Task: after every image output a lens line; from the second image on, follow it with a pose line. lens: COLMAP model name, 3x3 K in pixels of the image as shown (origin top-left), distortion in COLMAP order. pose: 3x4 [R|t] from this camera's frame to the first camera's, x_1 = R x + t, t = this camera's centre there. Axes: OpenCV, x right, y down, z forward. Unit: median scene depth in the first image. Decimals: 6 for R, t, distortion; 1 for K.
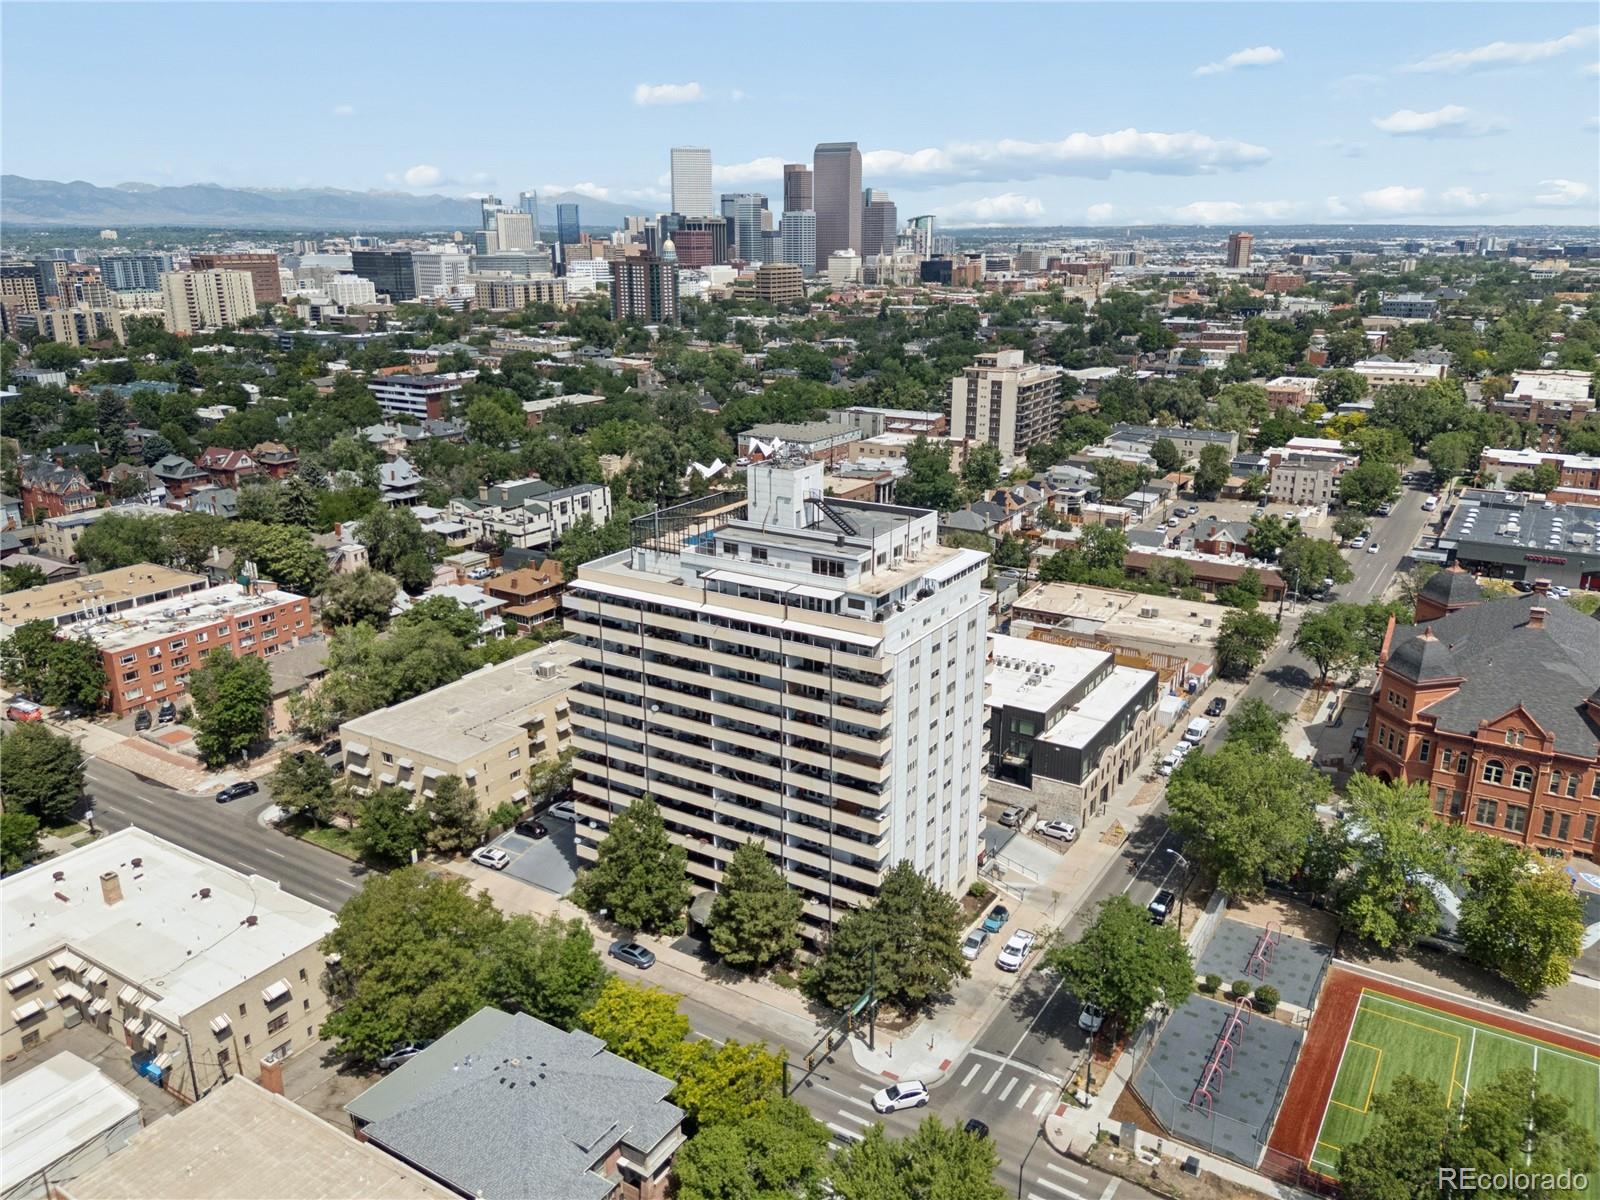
lens RADIAL K [[1165.7, 0, 807.9], [0, 1165.7, 599.4], [0, 0, 1]] dist [0.096222, -0.123456]
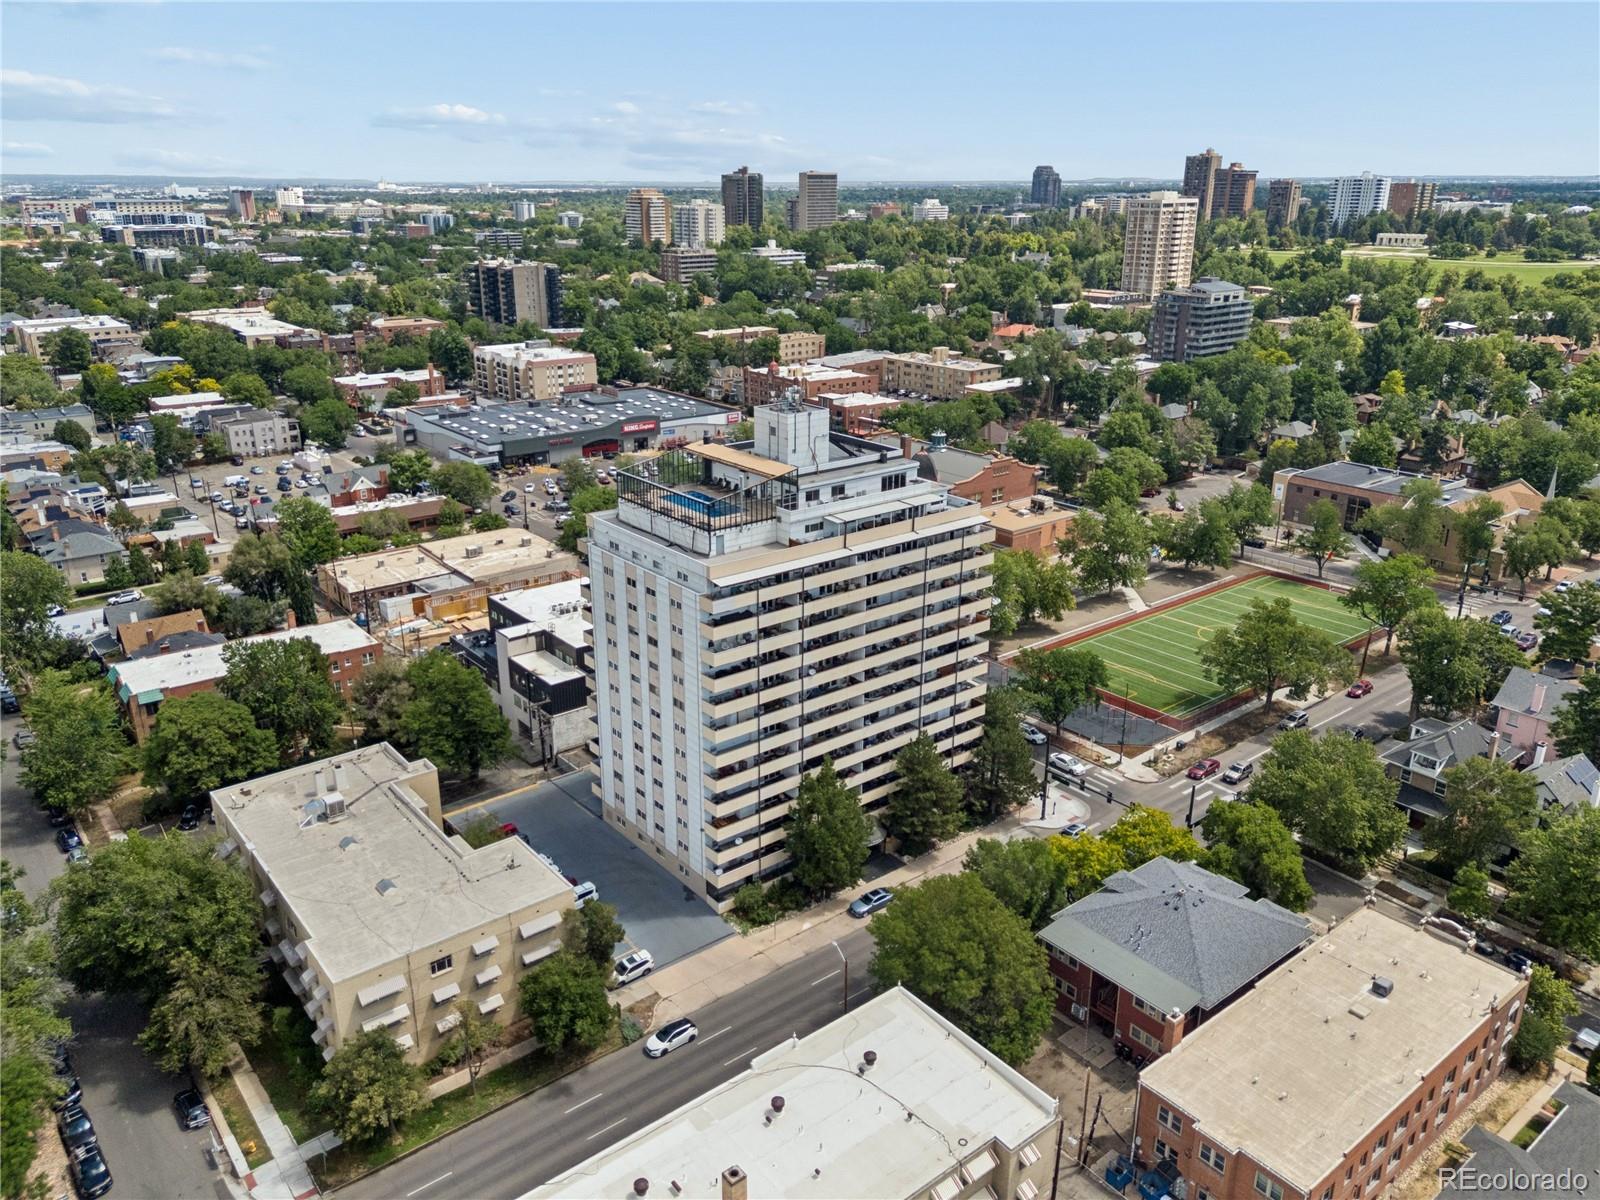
lens RADIAL K [[1165.7, 0, 807.9], [0, 1165.7, 599.4], [0, 0, 1]] dist [0.096222, -0.123456]
pose [[0.322278, -0.314802, 0.892769, -0.977070], [0.275182, 0.933516, 0.229833, -0.188819], [-0.905766, 0.171604, 0.387480, 0.603111]]
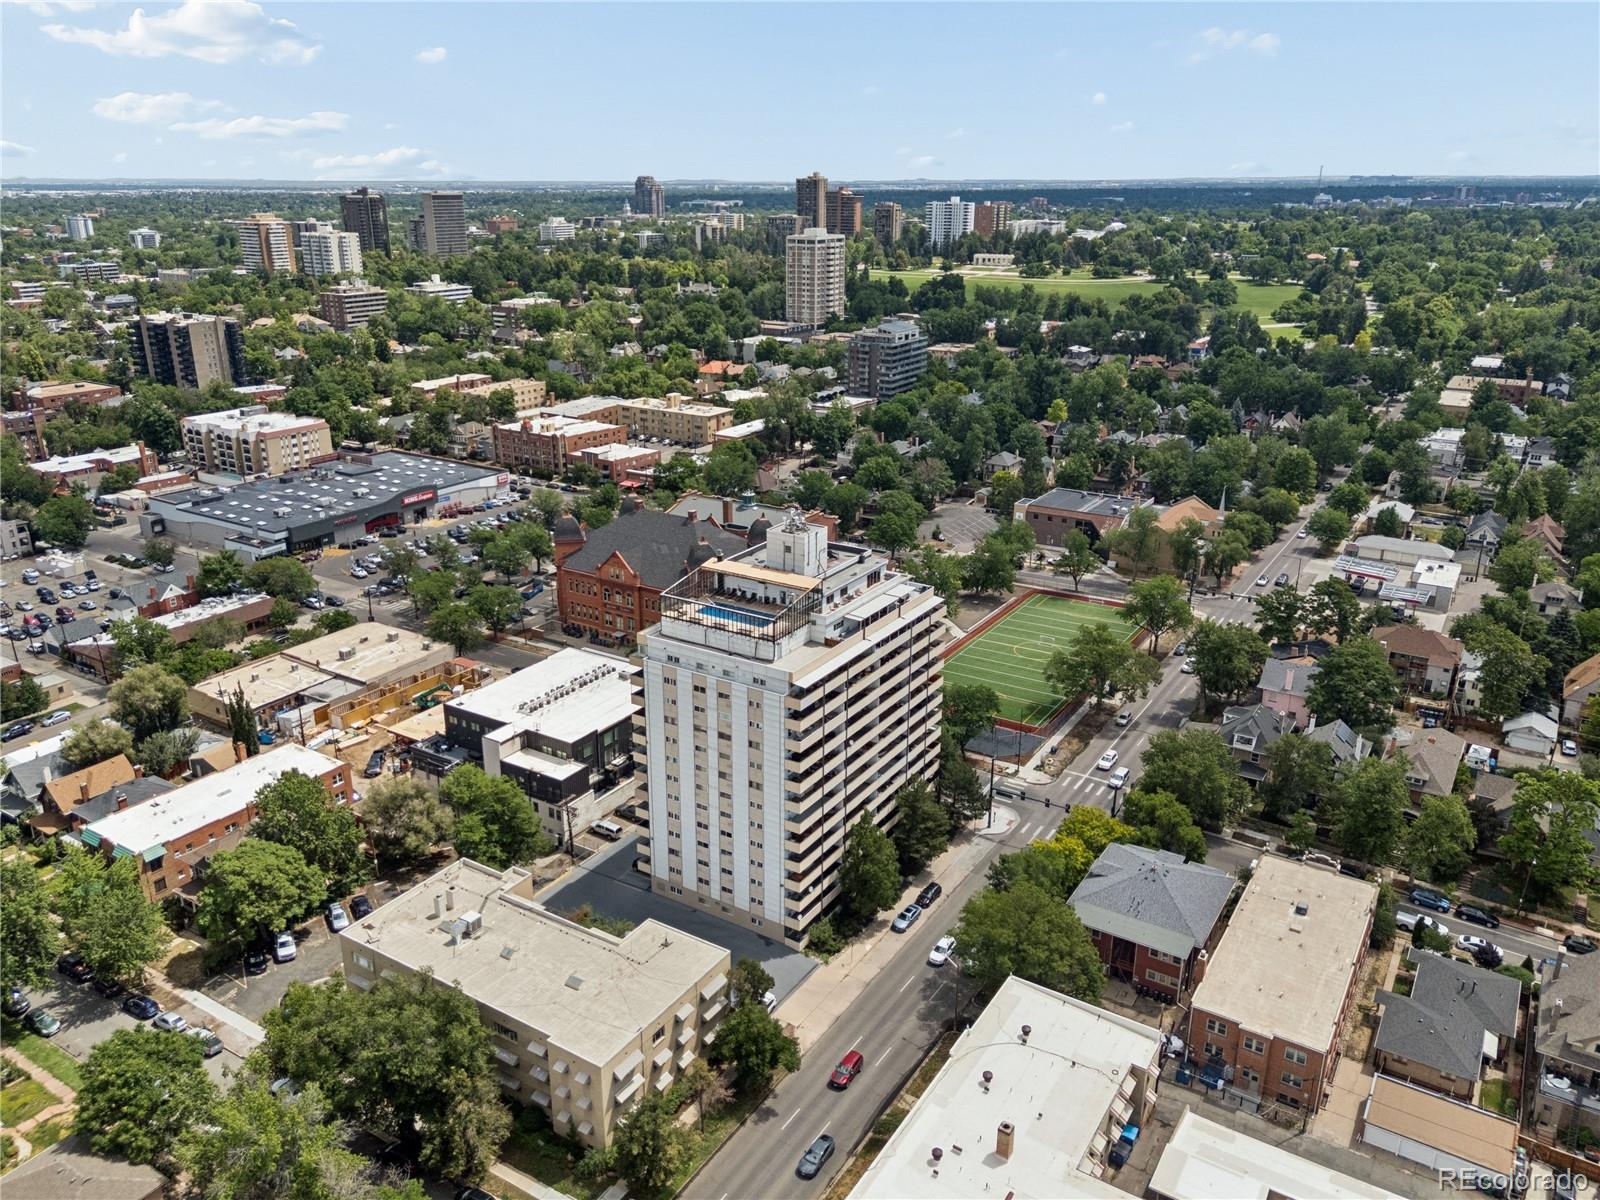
lens RADIAL K [[1165.7, 0, 807.9], [0, 1165.7, 599.4], [0, 0, 1]] dist [0.096222, -0.123456]
pose [[0.000867, -0.330848, 0.943684, -1.216113], [0.290890, 0.902959, 0.316303, -0.436433], [-0.956756, 0.274234, 0.097023, 0.873792]]
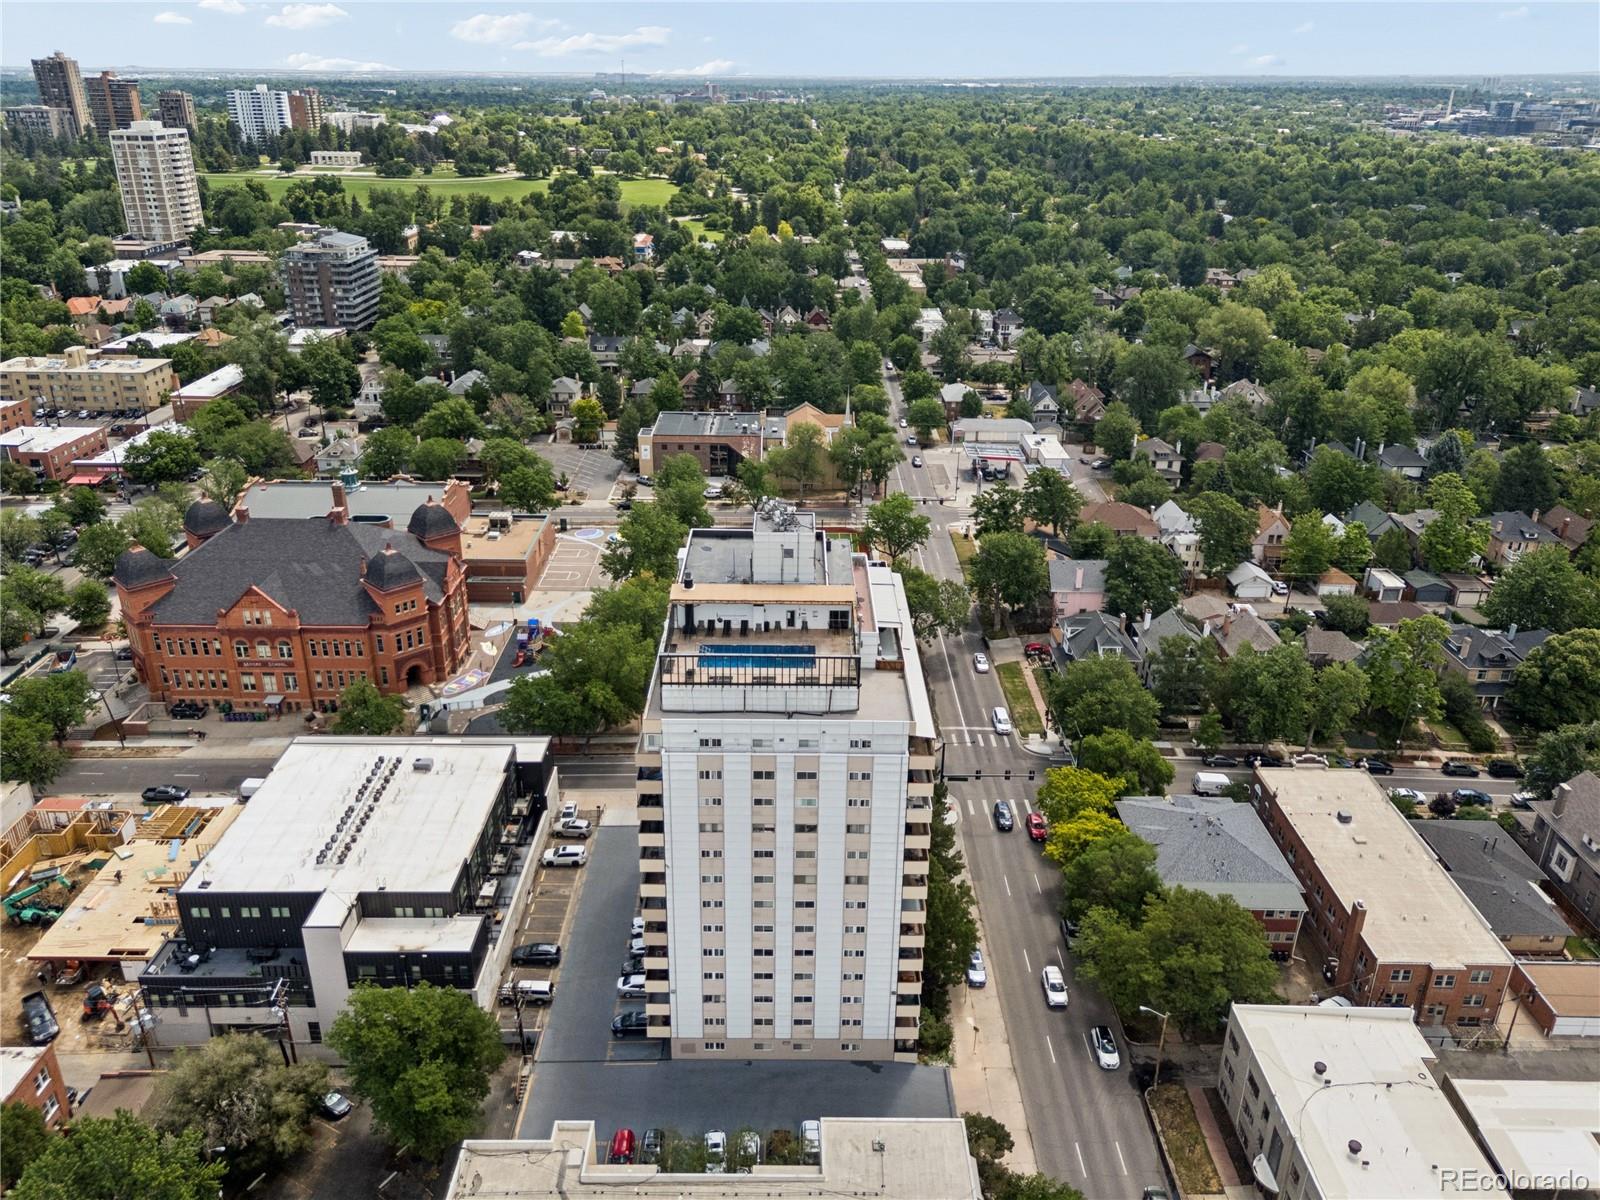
lens RADIAL K [[1166.1, 0, 800.0], [0, 1166.1, 600.0], [0, 0, 1]] dist [0.075790, -0.089850]
pose [[-0.530609, -0.343605, 0.774848, -0.749988], [0.241873, 0.814761, 0.526936, -0.543450], [-0.812374, 0.467012, -0.349211, 1.323817]]
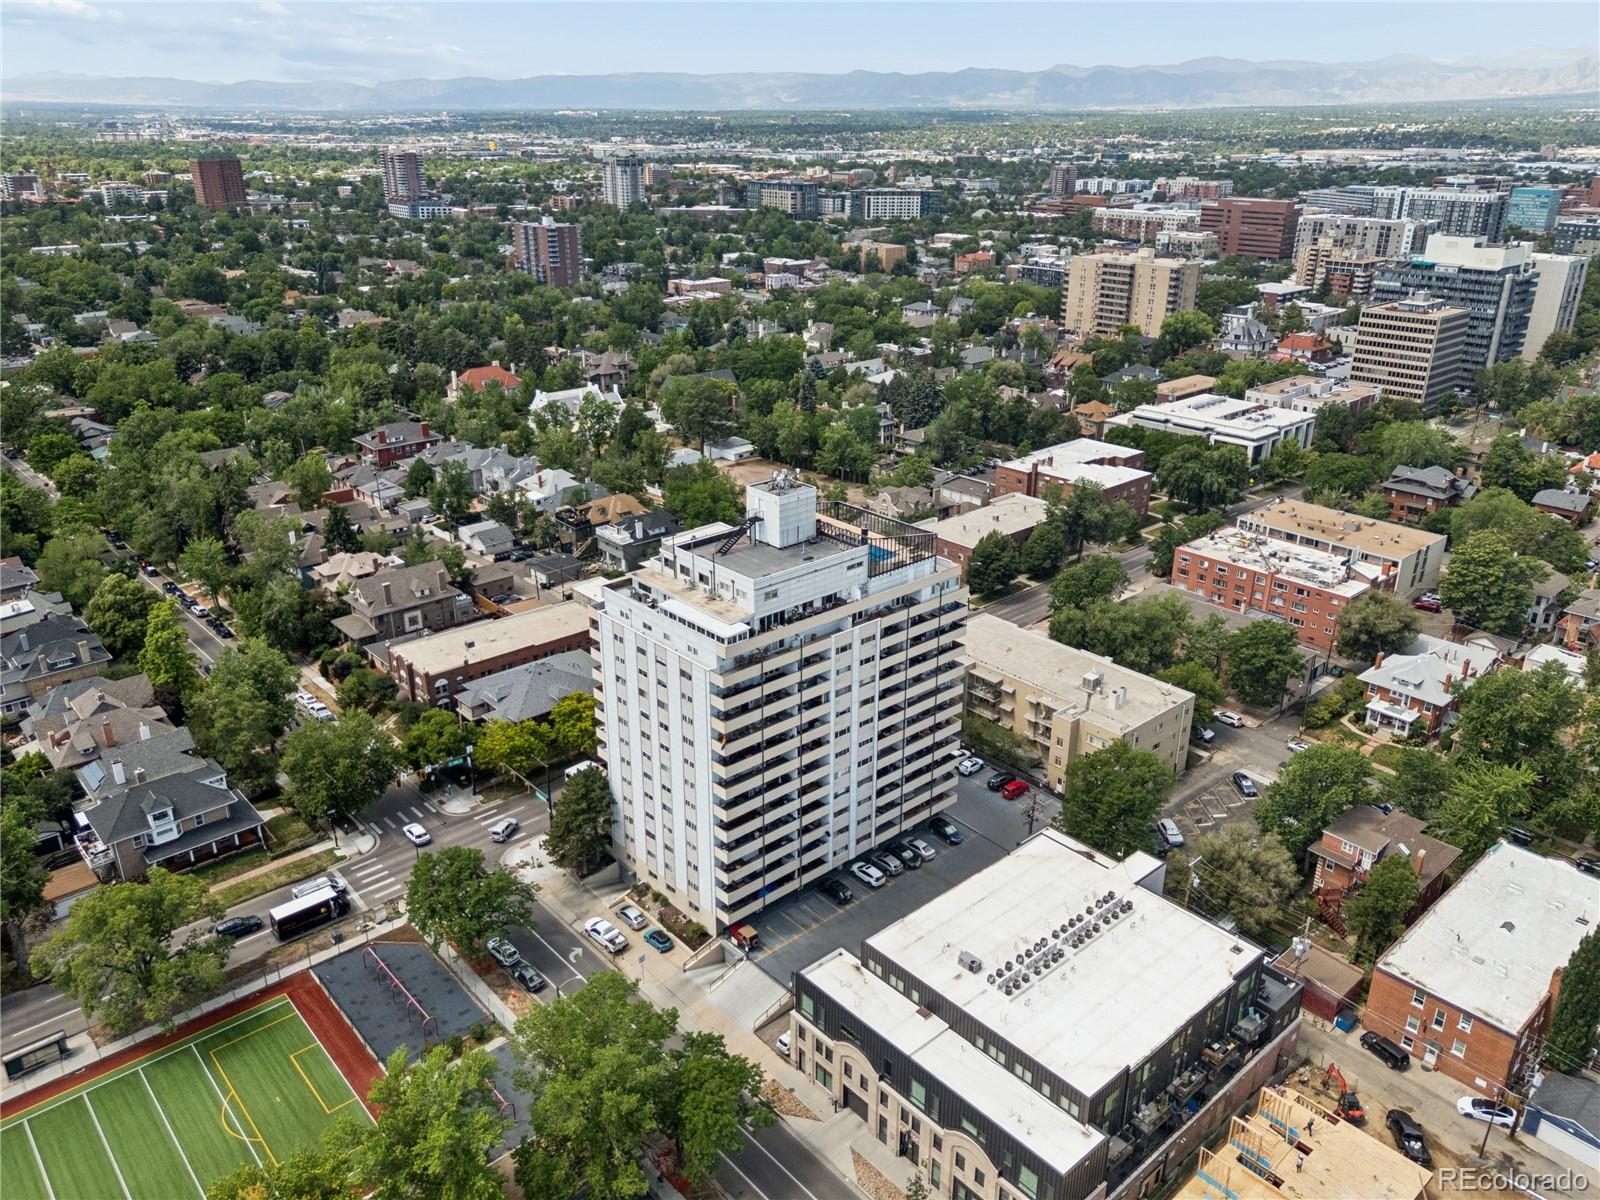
lens RADIAL K [[1173.5, 0, 800.3], [0, 1173.5, 589.3], [0, 0, 1]] dist [0.006018, -0.000343]
pose [[-0.277633, 0.358031, -0.891478, 1.009890], [-0.290787, 0.853110, 0.433182, -0.516225], [0.915621, 0.379496, -0.132741, 1.183964]]
